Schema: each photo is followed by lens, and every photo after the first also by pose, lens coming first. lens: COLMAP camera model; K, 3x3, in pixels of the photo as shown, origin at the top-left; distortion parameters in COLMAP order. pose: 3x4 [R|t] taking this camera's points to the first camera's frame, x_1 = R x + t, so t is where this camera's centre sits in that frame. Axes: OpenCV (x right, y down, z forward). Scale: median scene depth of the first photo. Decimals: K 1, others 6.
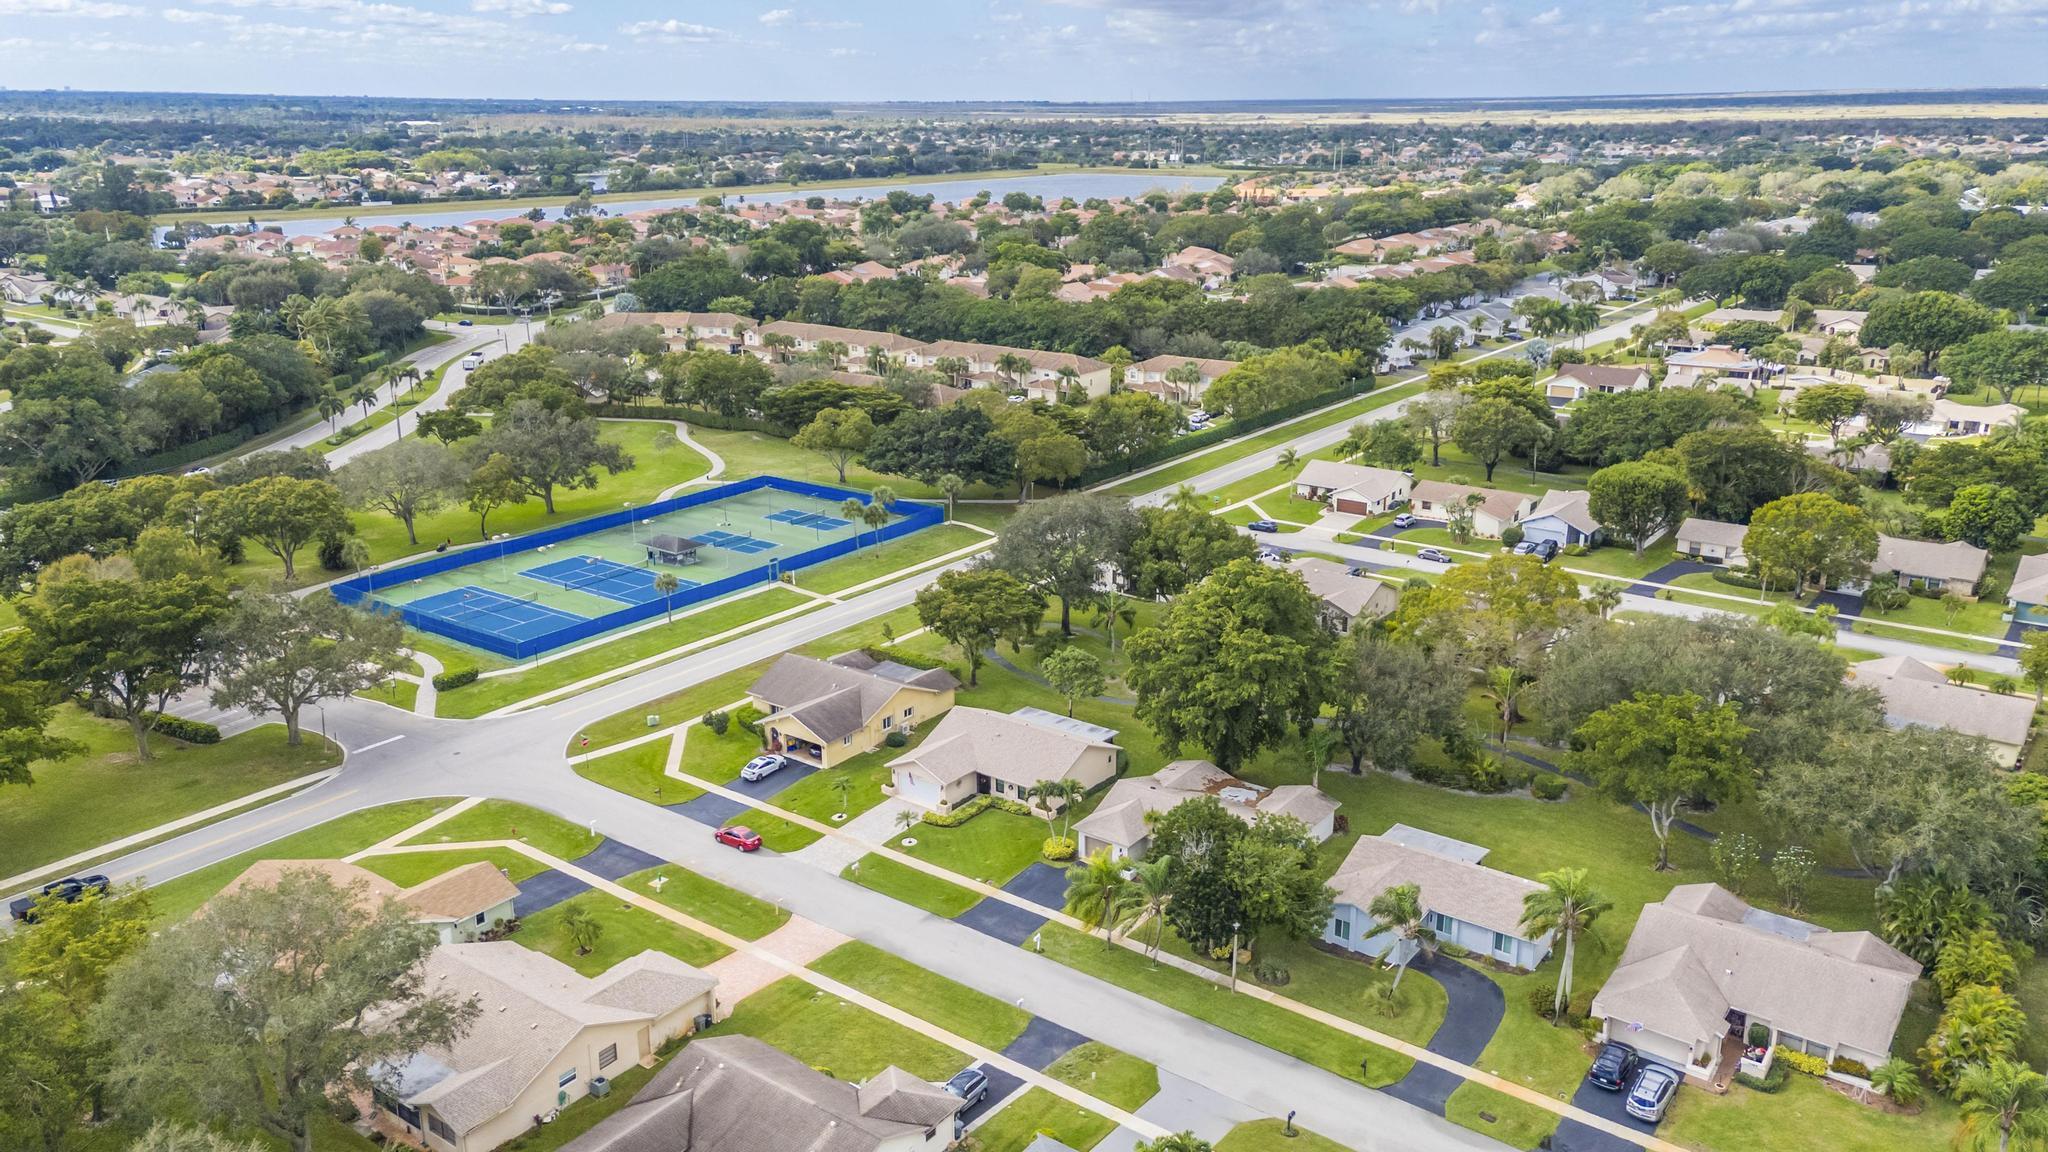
lens RADIAL K [[1527.8, 0, 1043.1], [0, 1527.8, 531.4], [0, 0, 1]] dist [0.077327, 0.003217]
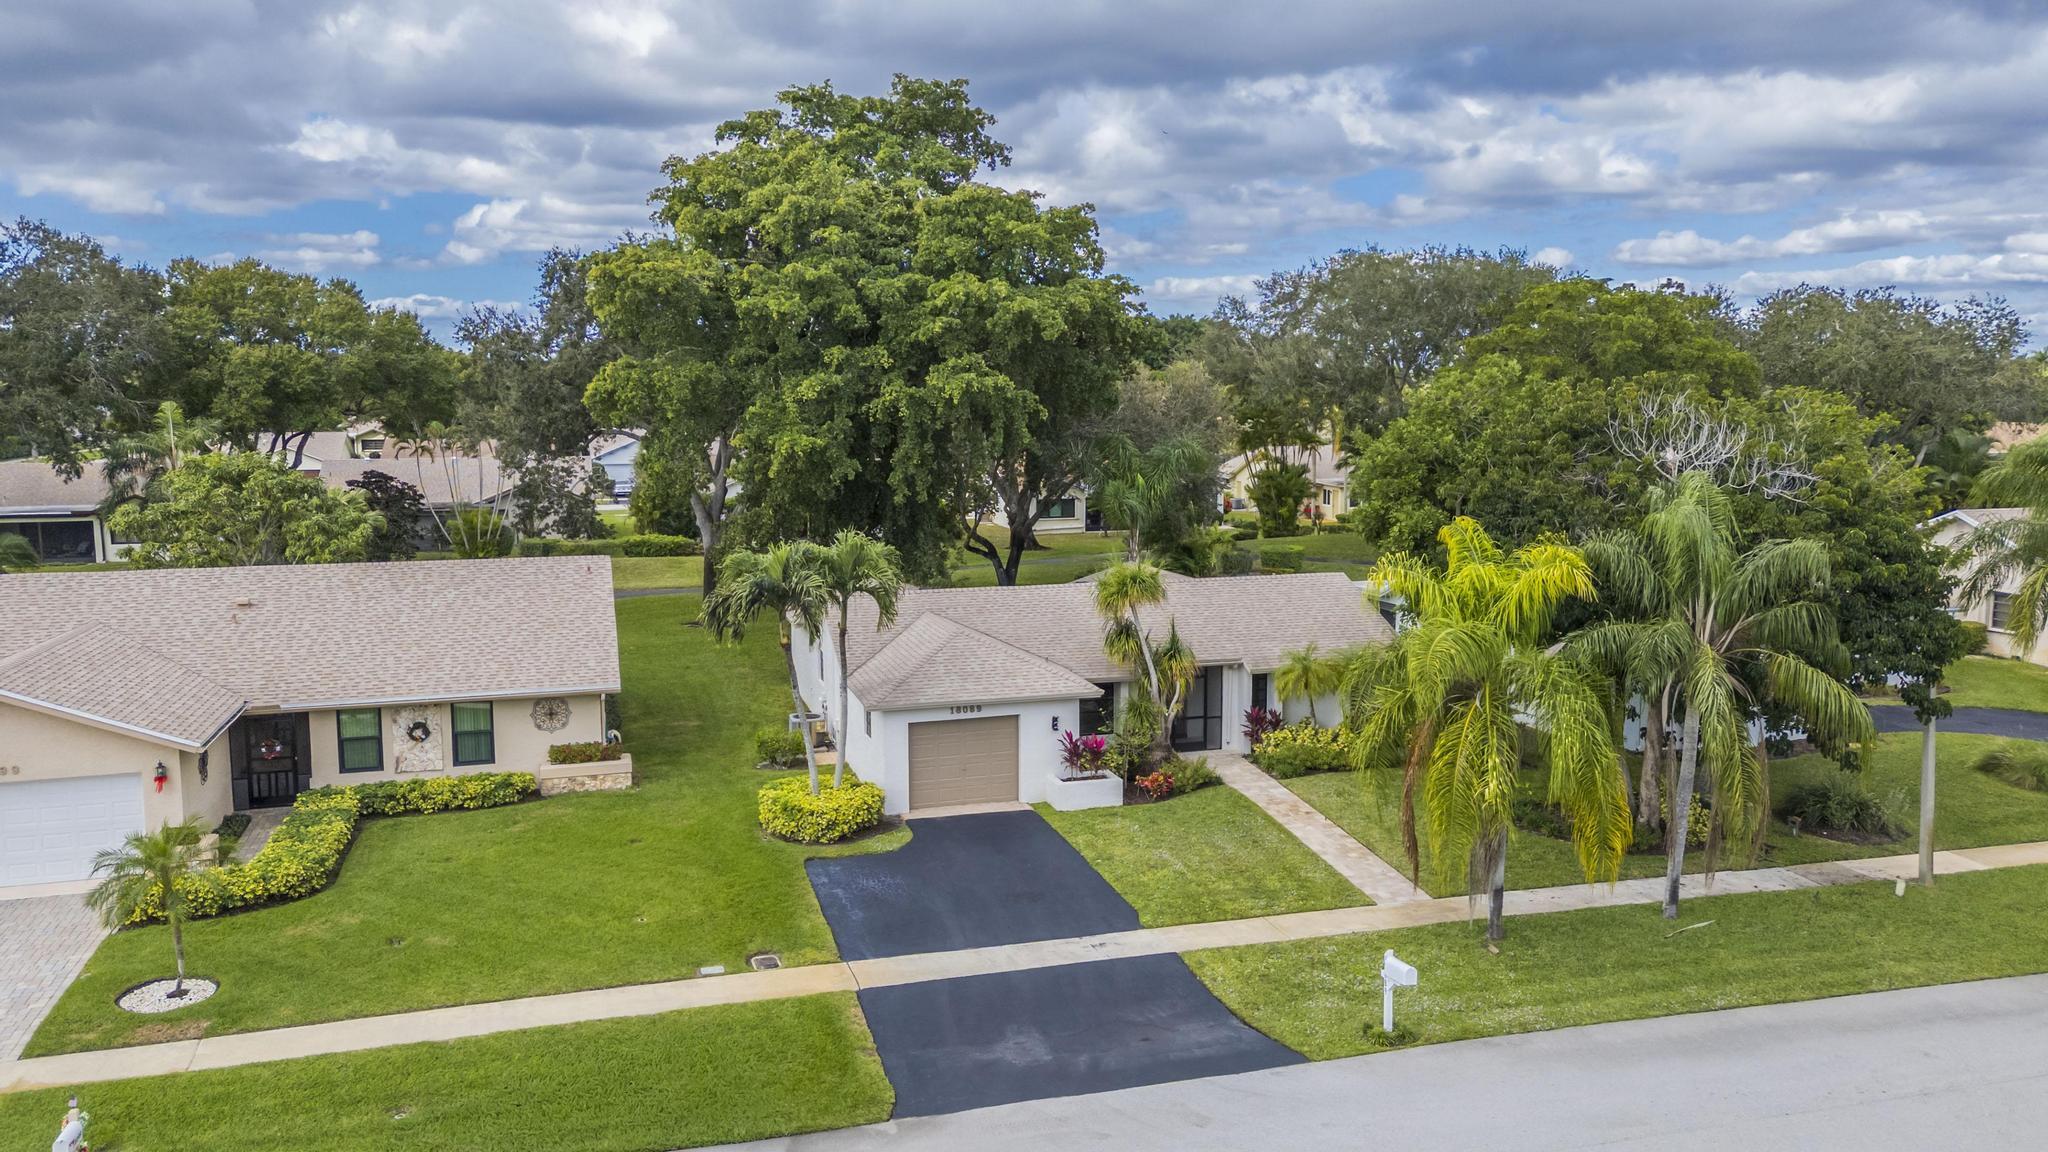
lens RADIAL K [[1527.8, 0, 1005.5], [0, 1527.8, 583.4], [0, 0, 1]] dist [0.077327, 0.003217]
pose [[0.613916, -0.108329, 0.781903, -0.181530], [0.220060, 0.974756, -0.037734, 0.191315], [-0.758077, 0.195231, 0.622257, 0.822163]]
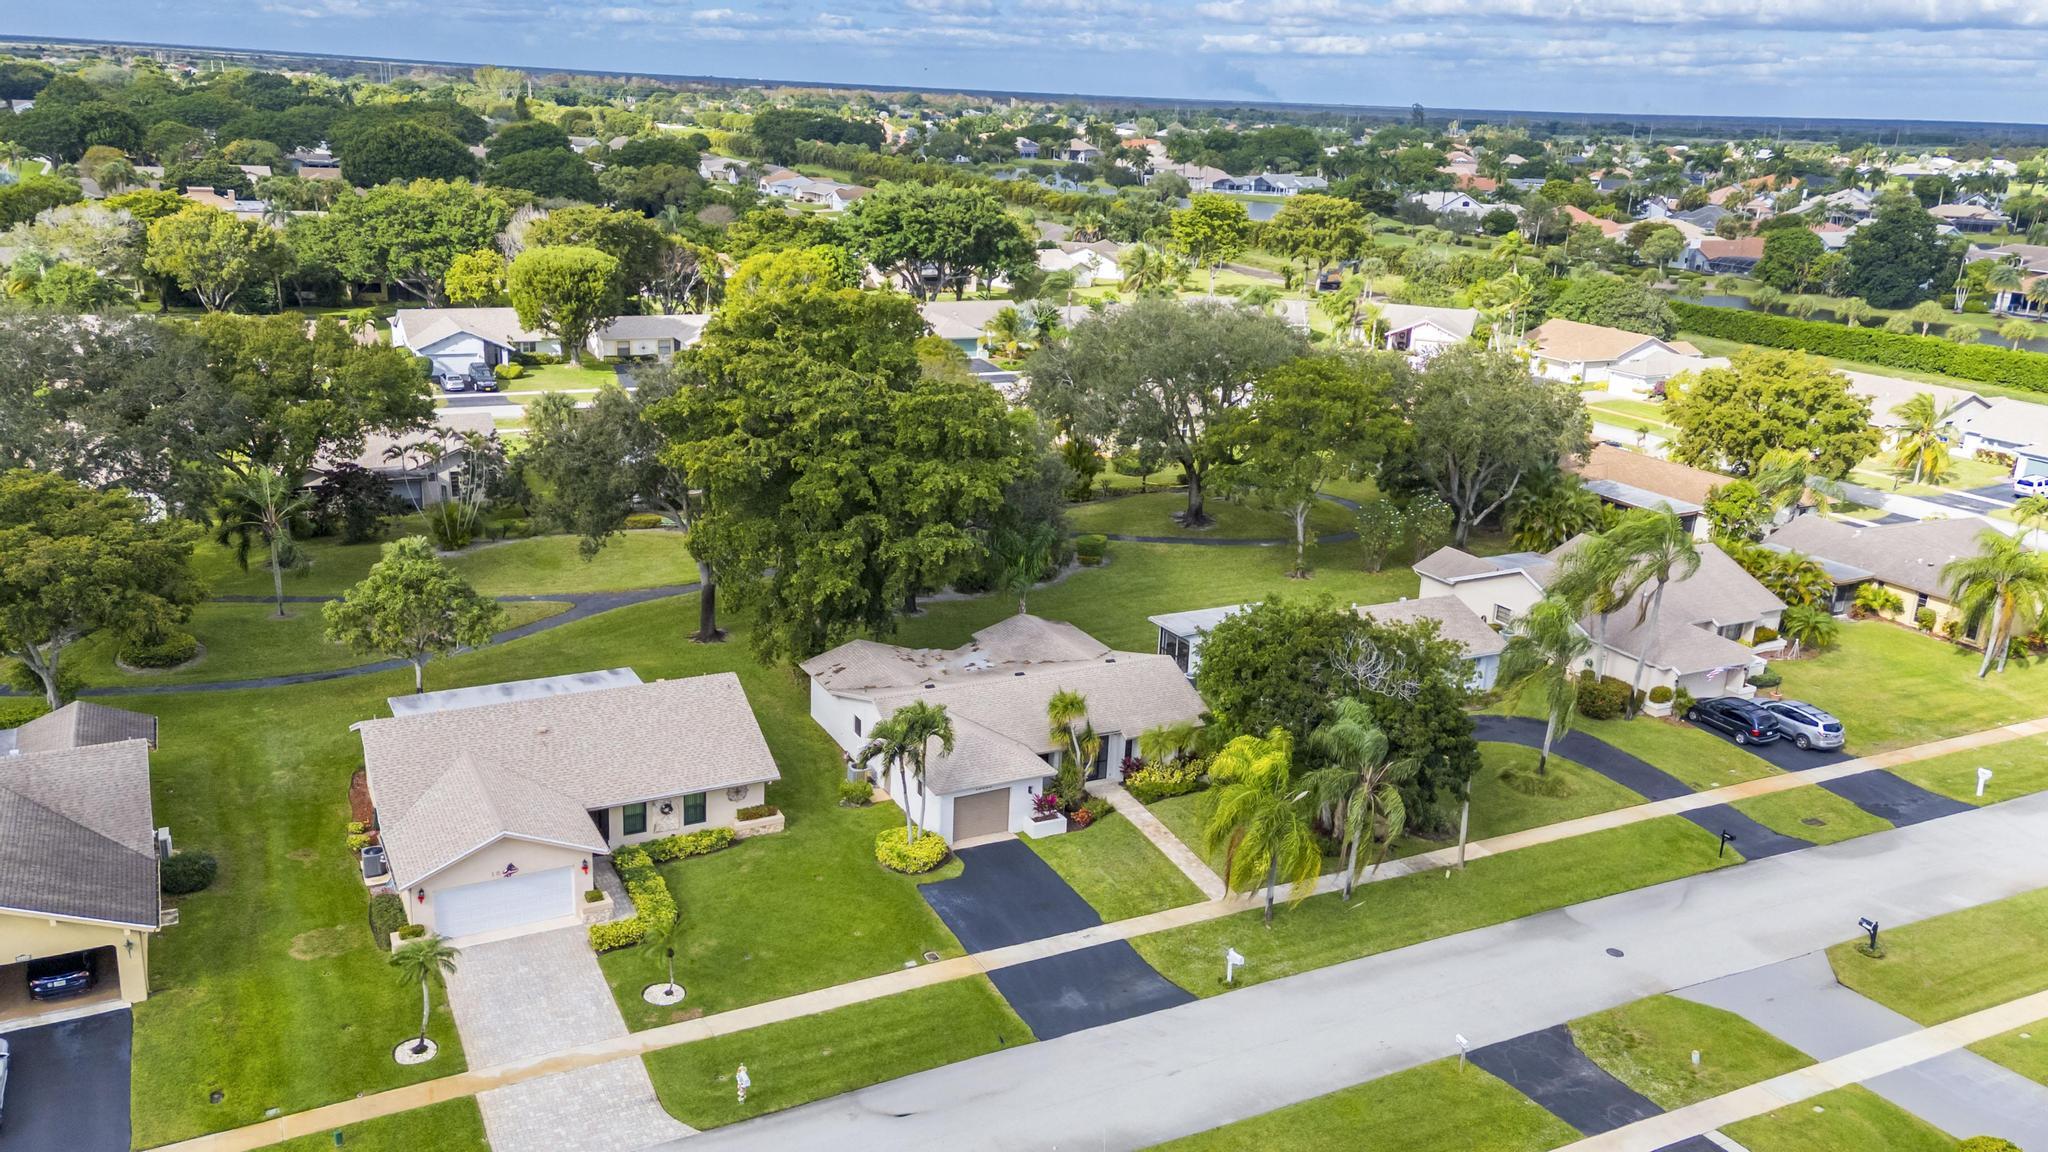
lens RADIAL K [[1609.6, 0, 1006.3], [0, 1609.6, 589.3], [0, 0, 1]] dist [0.093424, -0.011720]
pose [[0.450061, -0.251084, 0.856973, -0.408847], [0.206634, 0.962895, 0.173599, 0.044746], [-0.868762, 0.098949, 0.485243, 0.735032]]
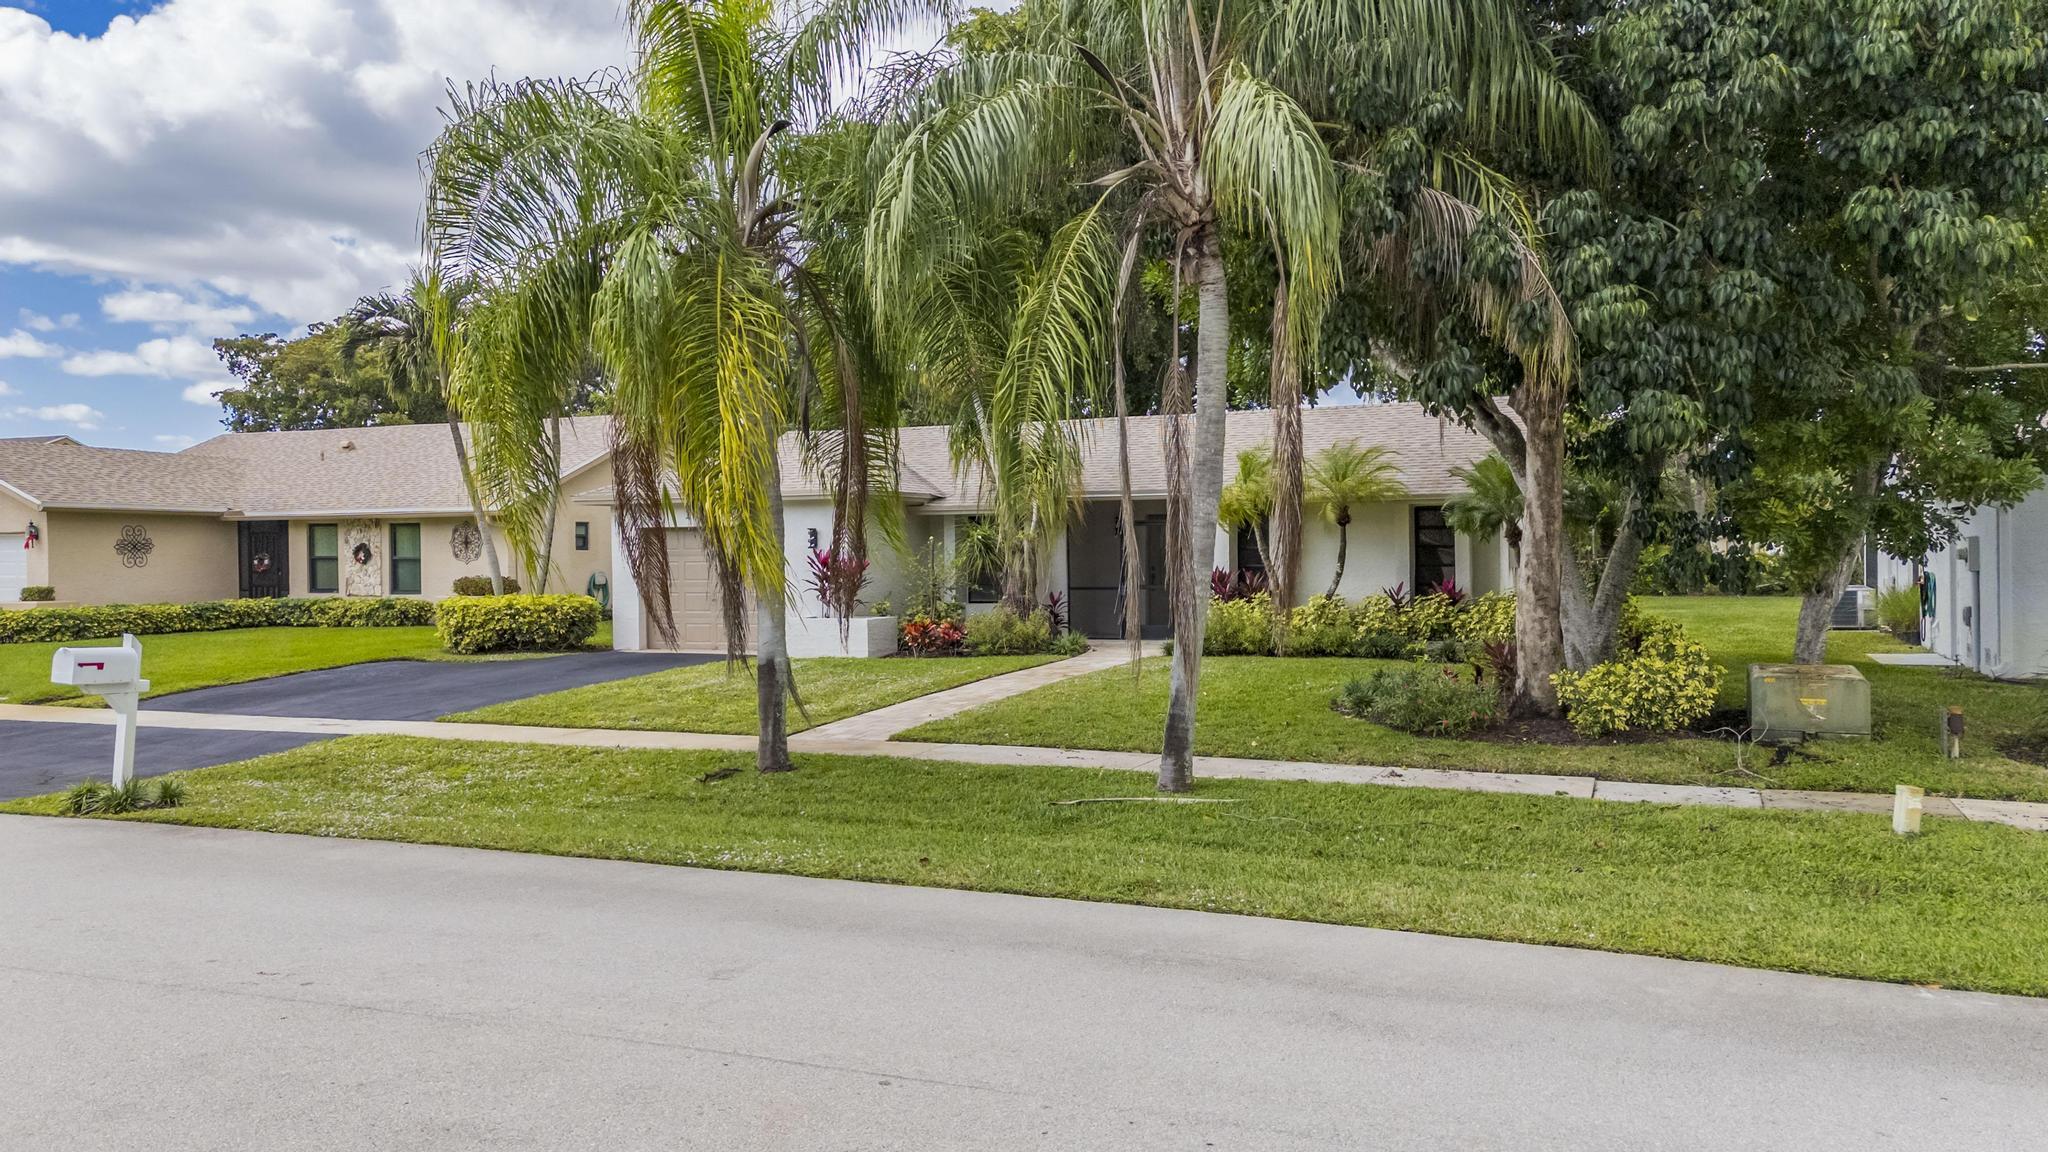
lens RADIAL K [[1527.8, 0, 1002.4], [0, 1527.8, 581.0], [0, 0, 1]] dist [0.077327, 0.003217]
pose [[0.978684, -0.012210, 0.205007, 0.033439], [0.064813, 0.965581, -0.251899, 0.266946], [-0.194875, 0.259816, 0.945790, 0.806548]]
